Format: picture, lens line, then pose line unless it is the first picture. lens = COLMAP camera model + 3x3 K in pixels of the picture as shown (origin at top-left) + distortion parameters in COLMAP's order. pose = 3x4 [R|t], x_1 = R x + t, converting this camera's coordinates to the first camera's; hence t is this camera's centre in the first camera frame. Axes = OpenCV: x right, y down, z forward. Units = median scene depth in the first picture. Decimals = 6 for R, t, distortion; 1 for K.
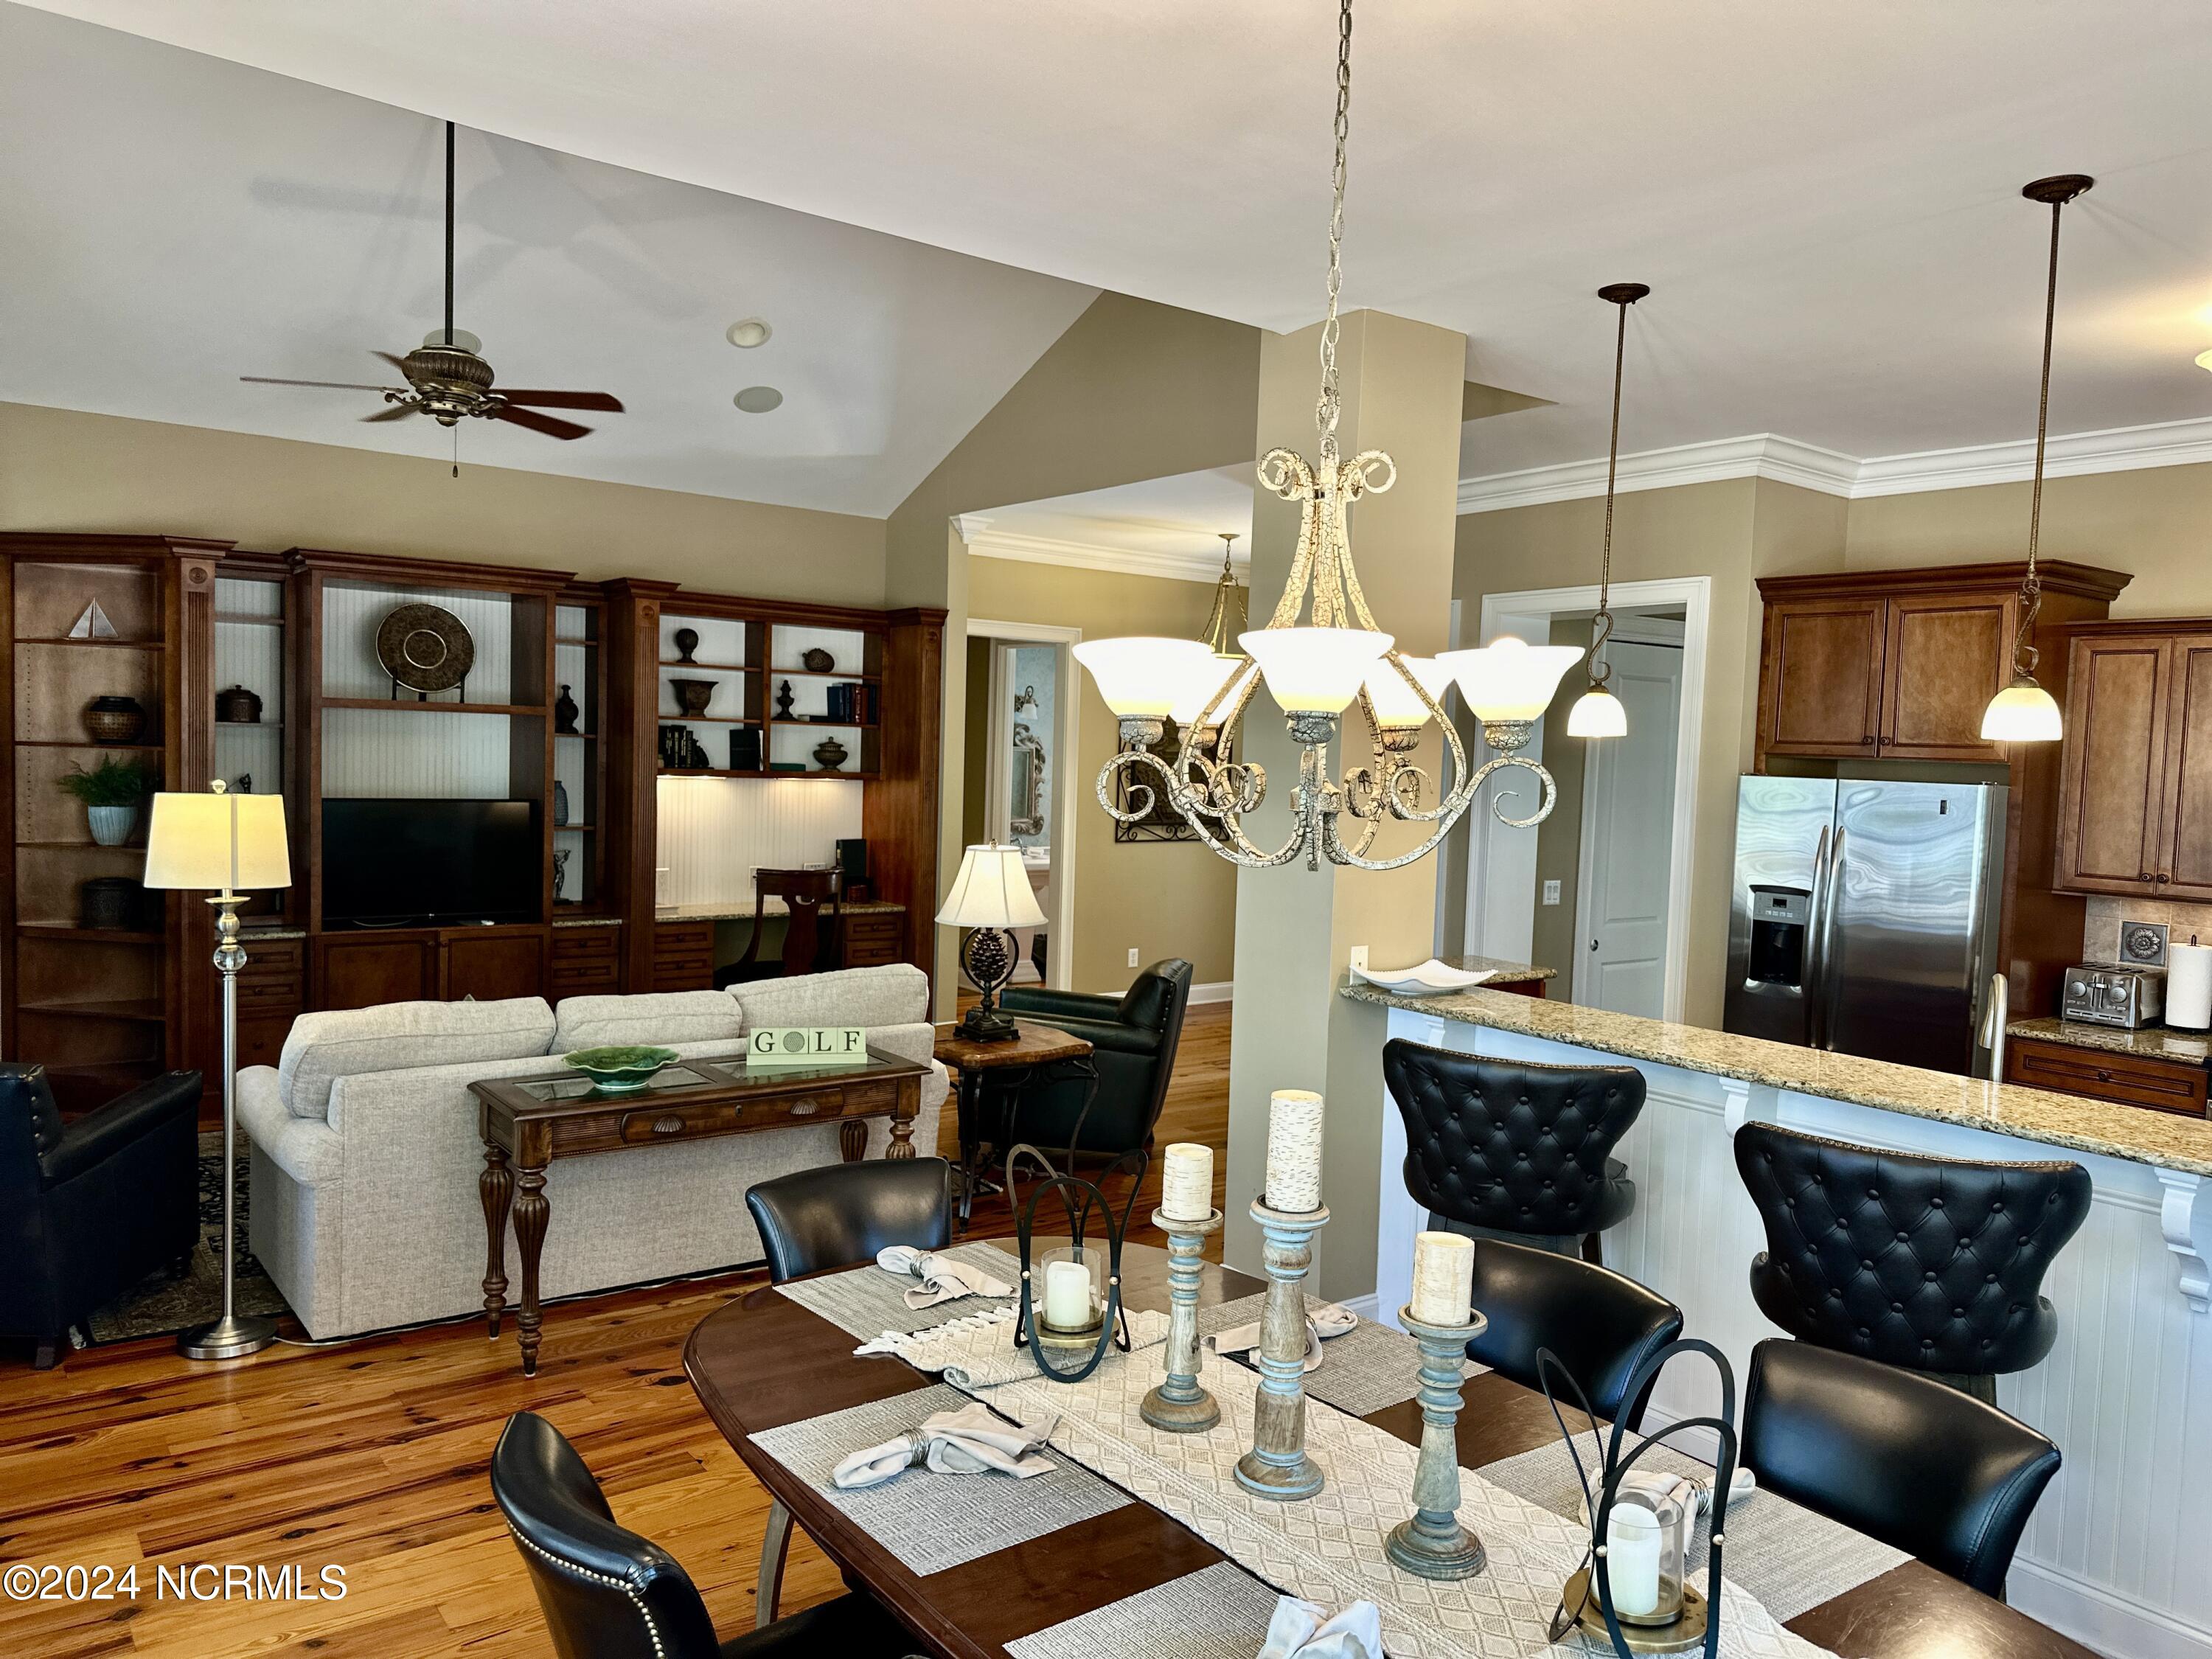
lens RADIAL K [[1553.3, 0, 1113.2], [0, 1553.3, 844.4], [0, 0, 1]] dist [0.053698, -0.068663]
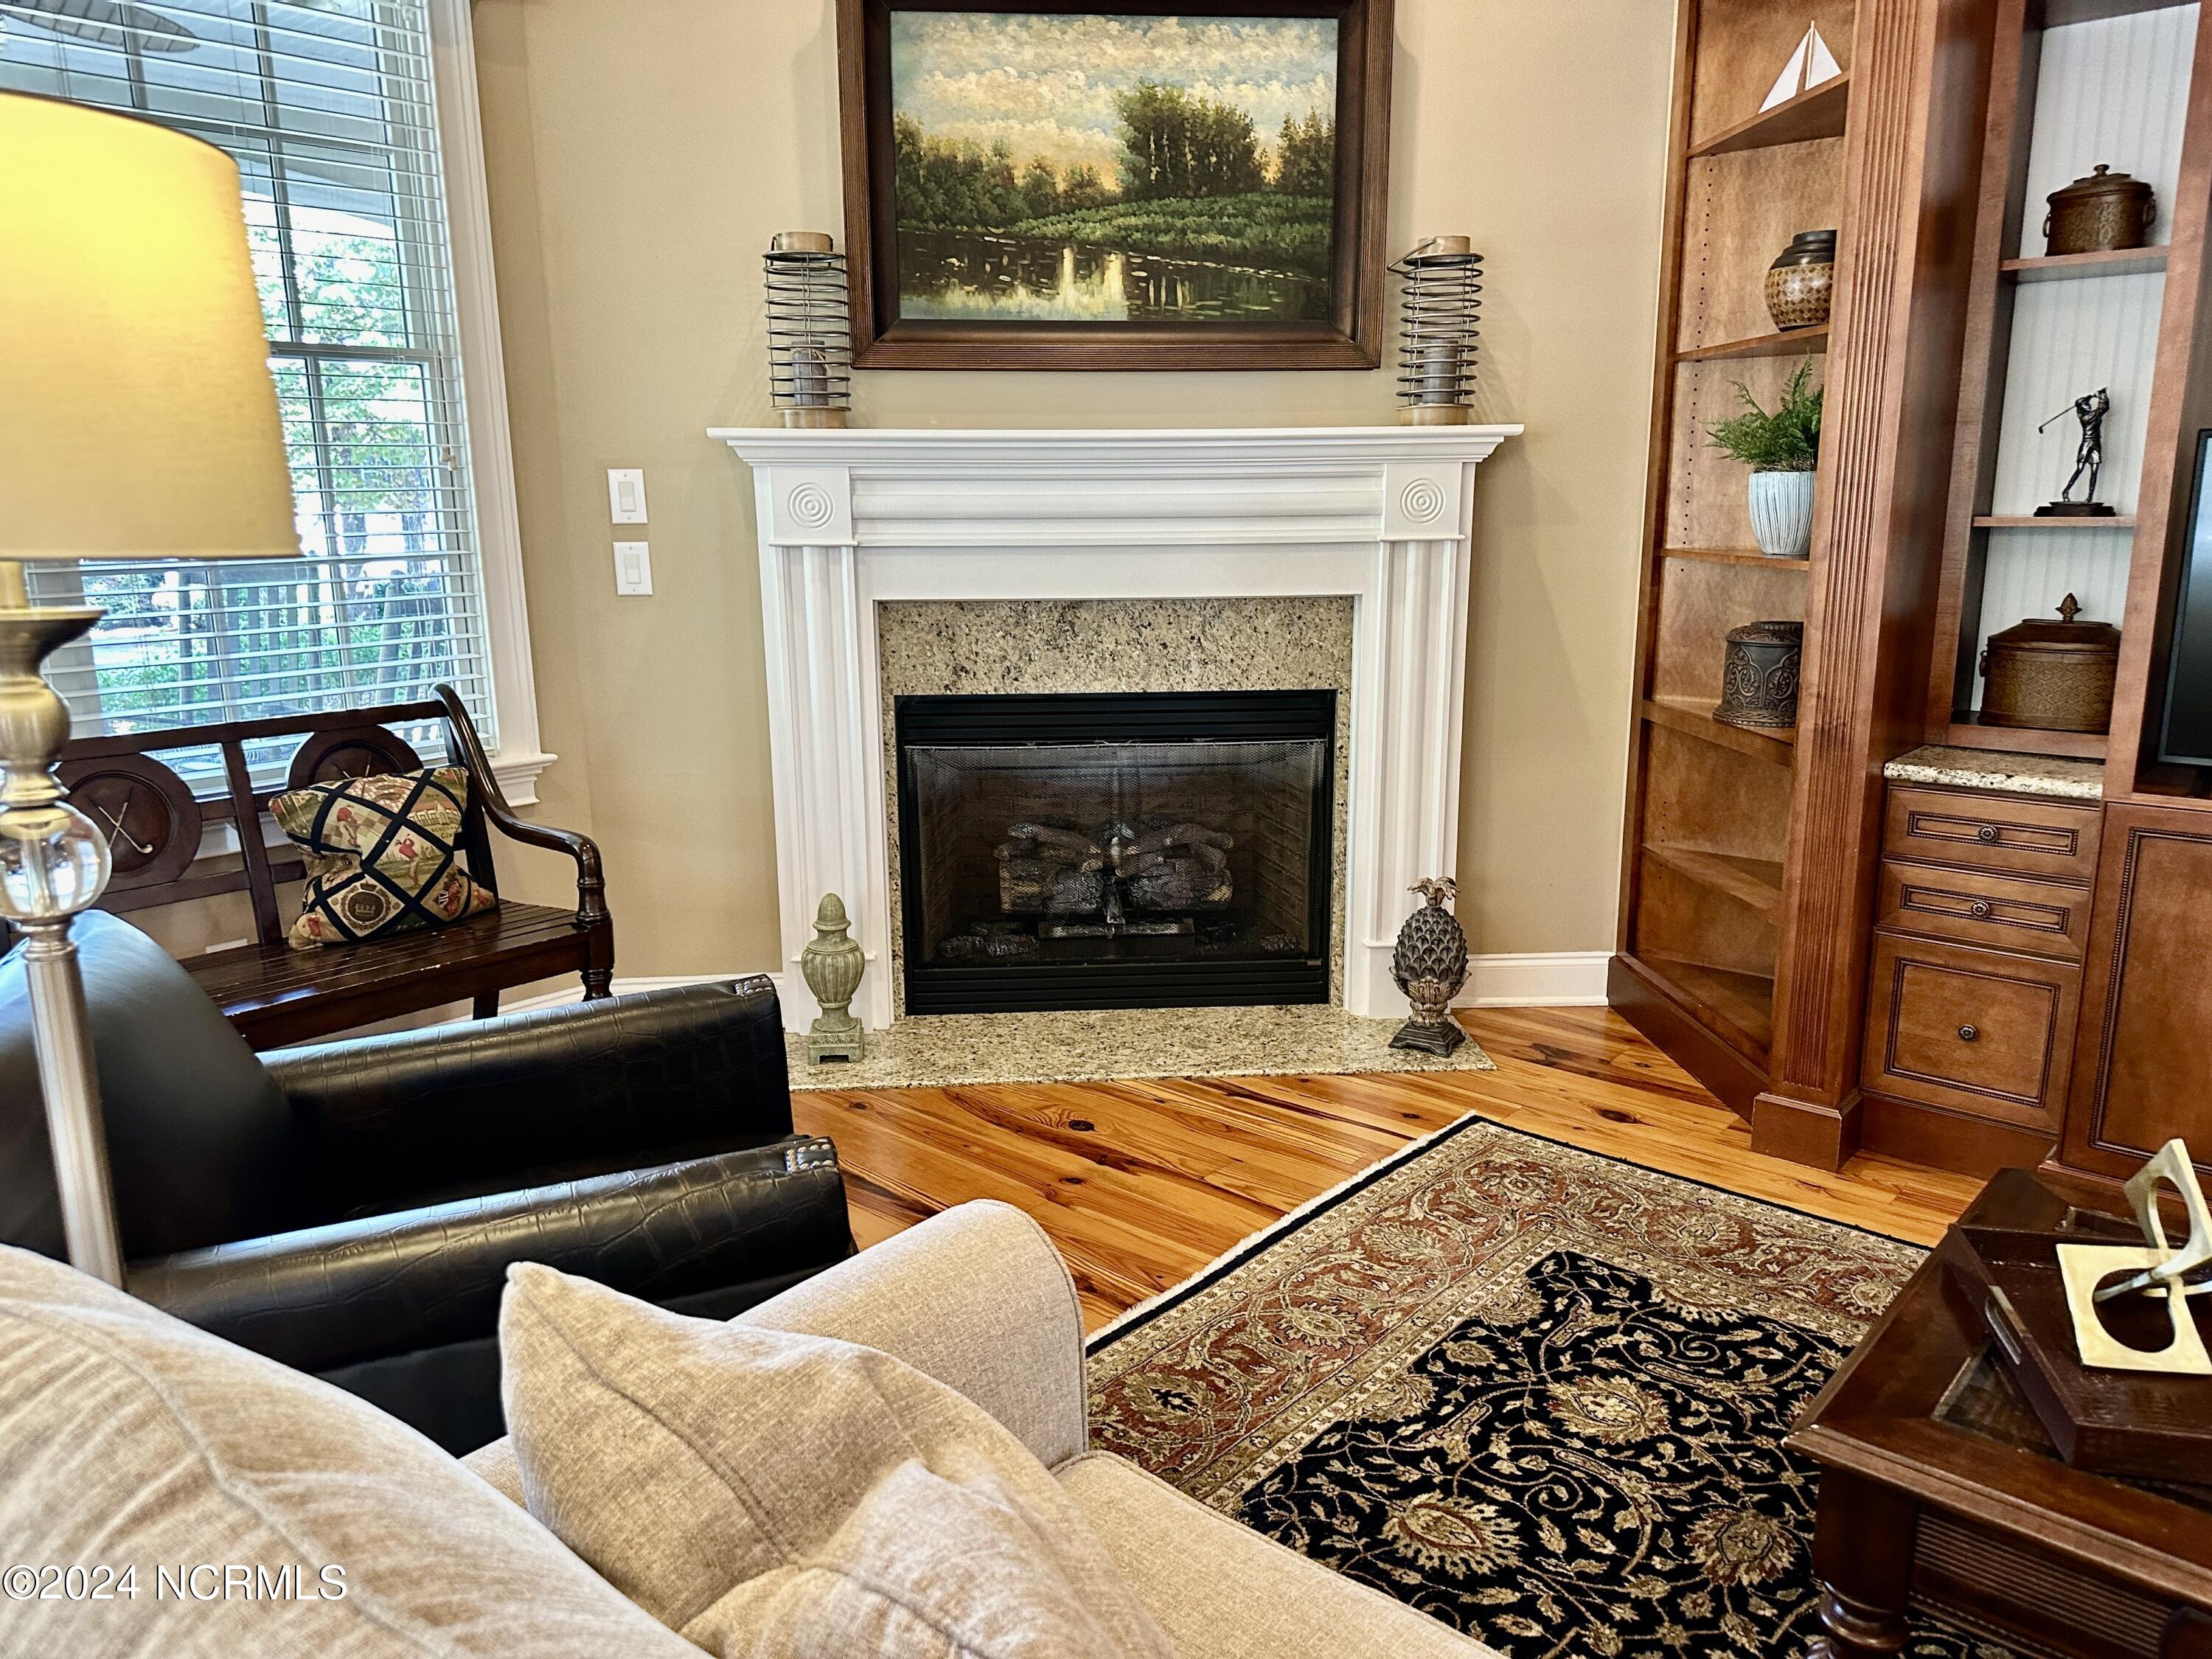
lens RADIAL K [[1553.3, 0, 1133.2], [0, 1553.3, 832.0], [0, 0, 1]] dist [0.053698, -0.068663]
pose [[0.209925, 0.175400, -0.961856, -0.239517], [-0.044296, 0.984473, 0.169857, 0.014526], [0.976714, 0.006949, 0.214435, 0.854712]]
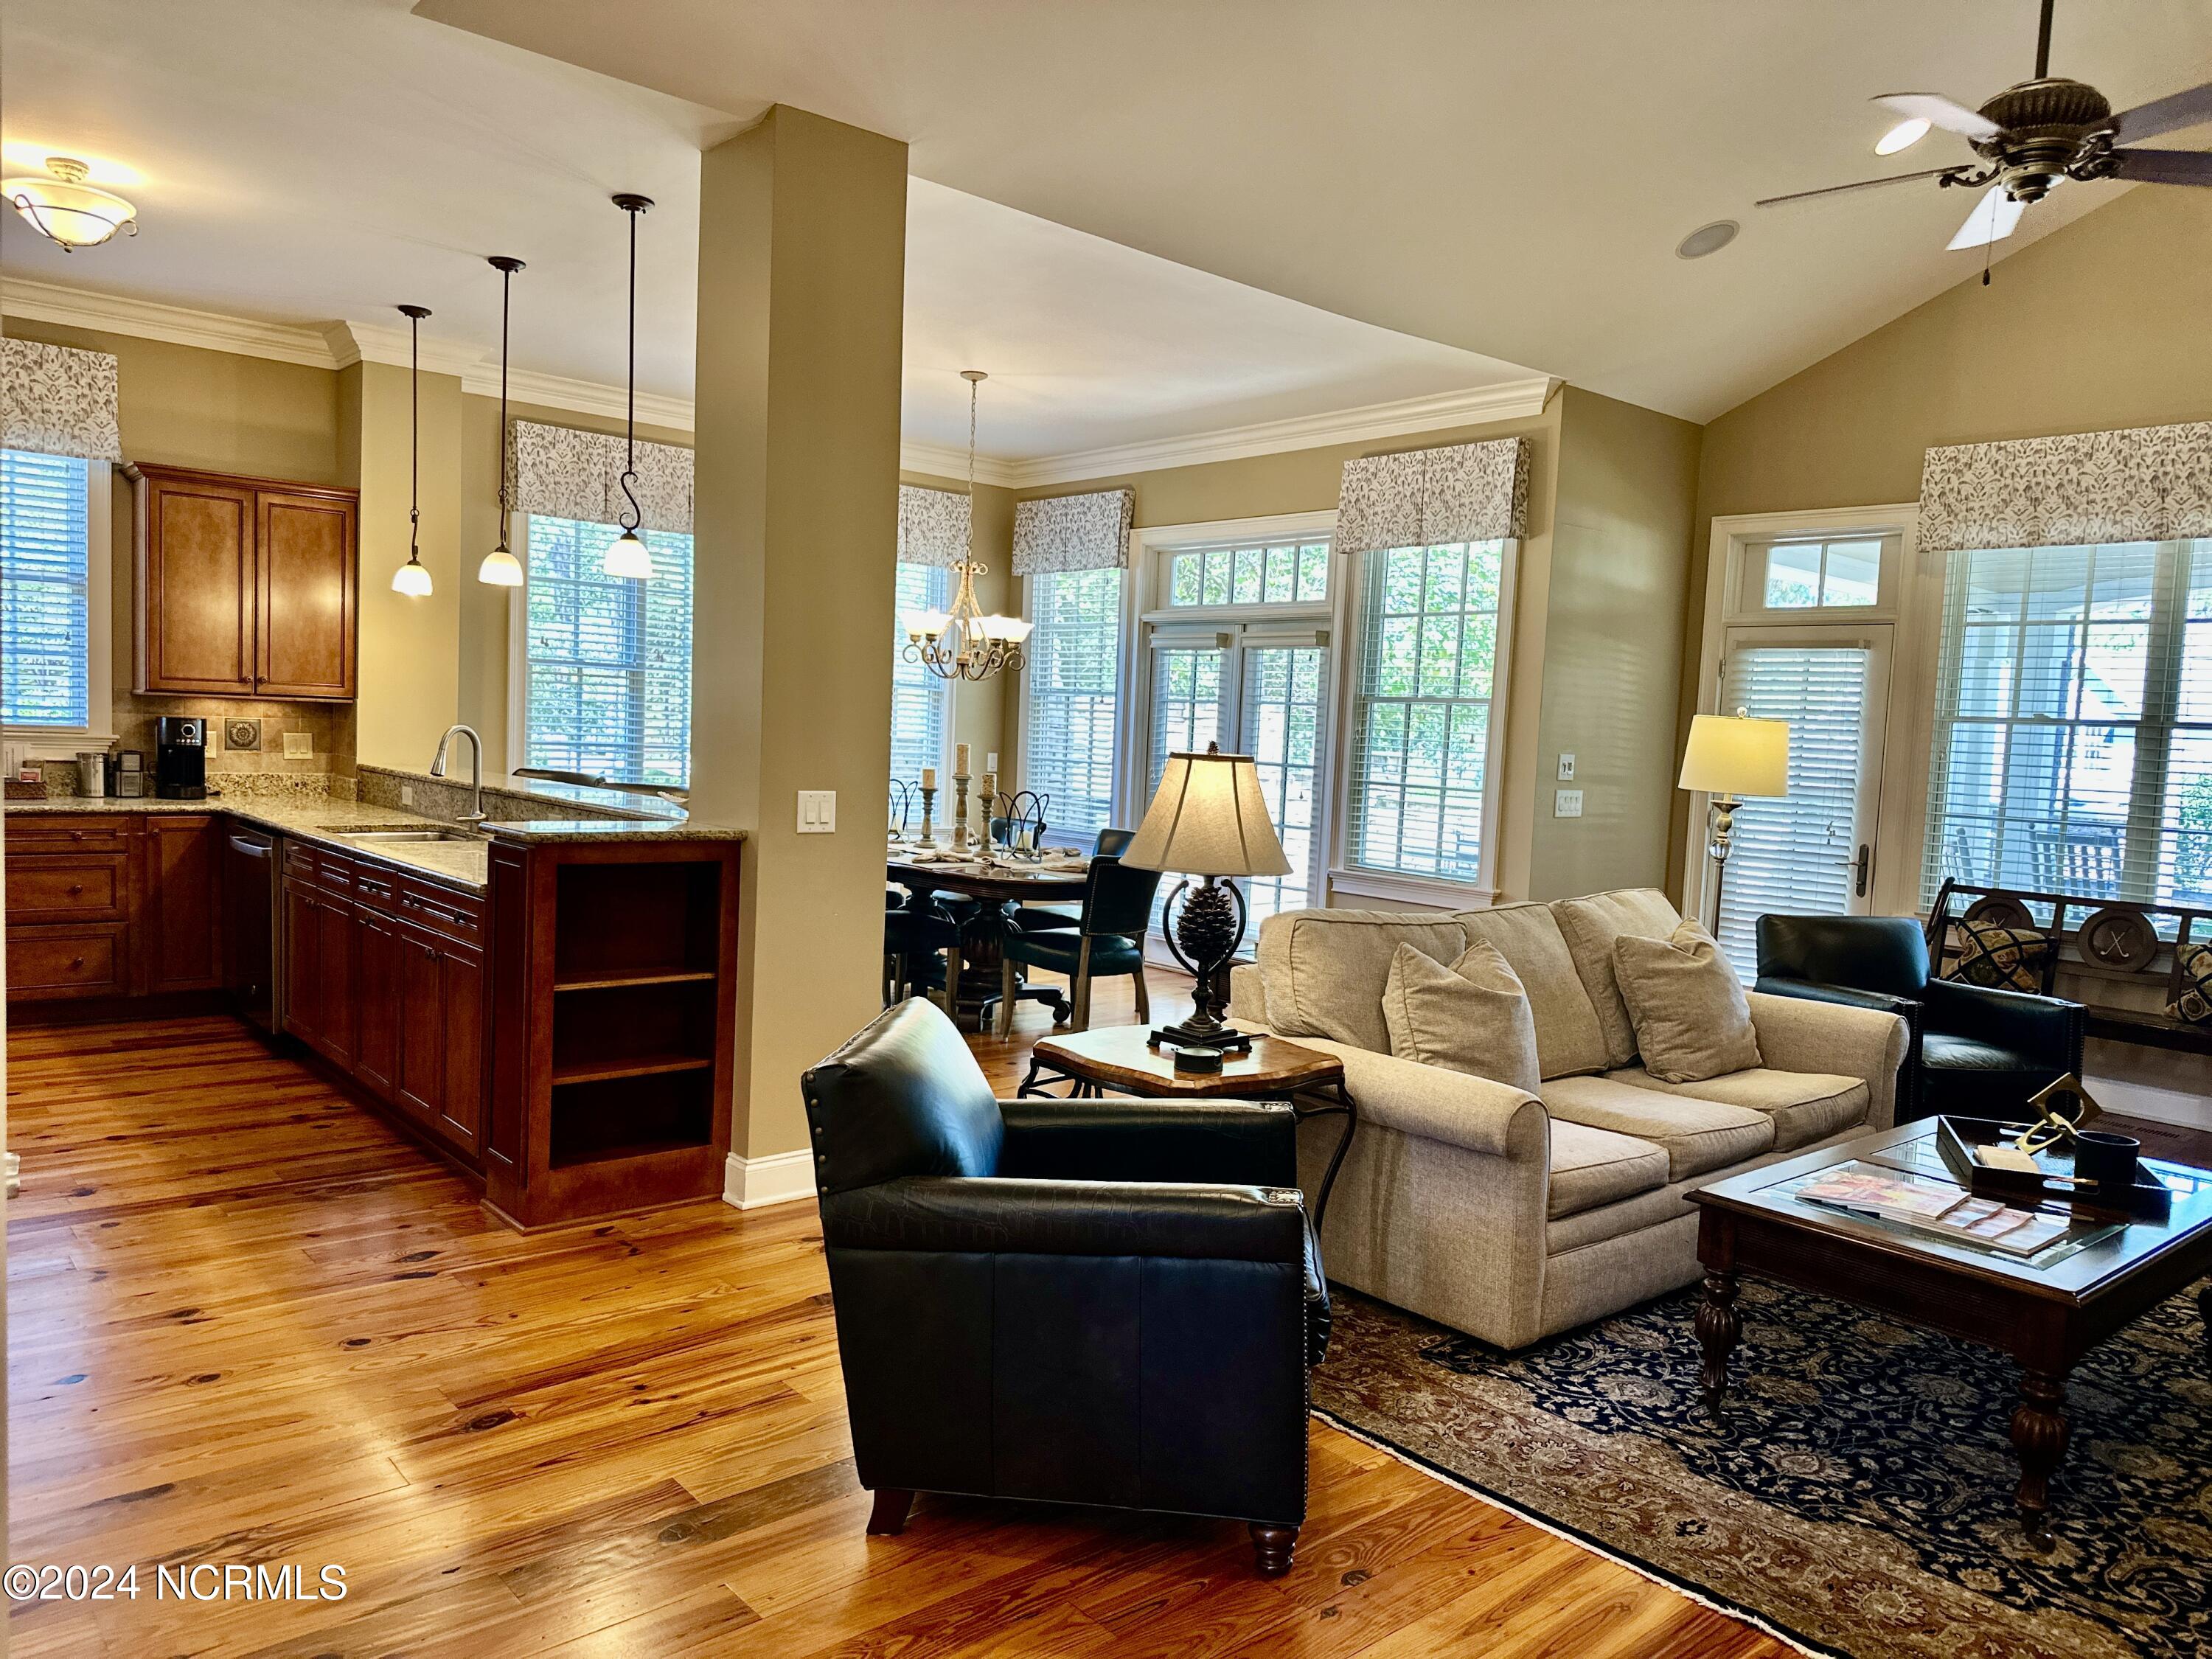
lens RADIAL K [[1553.3, 0, 1098.7], [0, 1553.3, 837.4], [0, 0, 1]] dist [0.053698, -0.068663]
pose [[-0.994707, -0.070275, -0.074963, 0.014299], [-0.079791, 0.987952, 0.132609, -0.049634], [0.064741, 0.137889, -0.988330, 1.692638]]
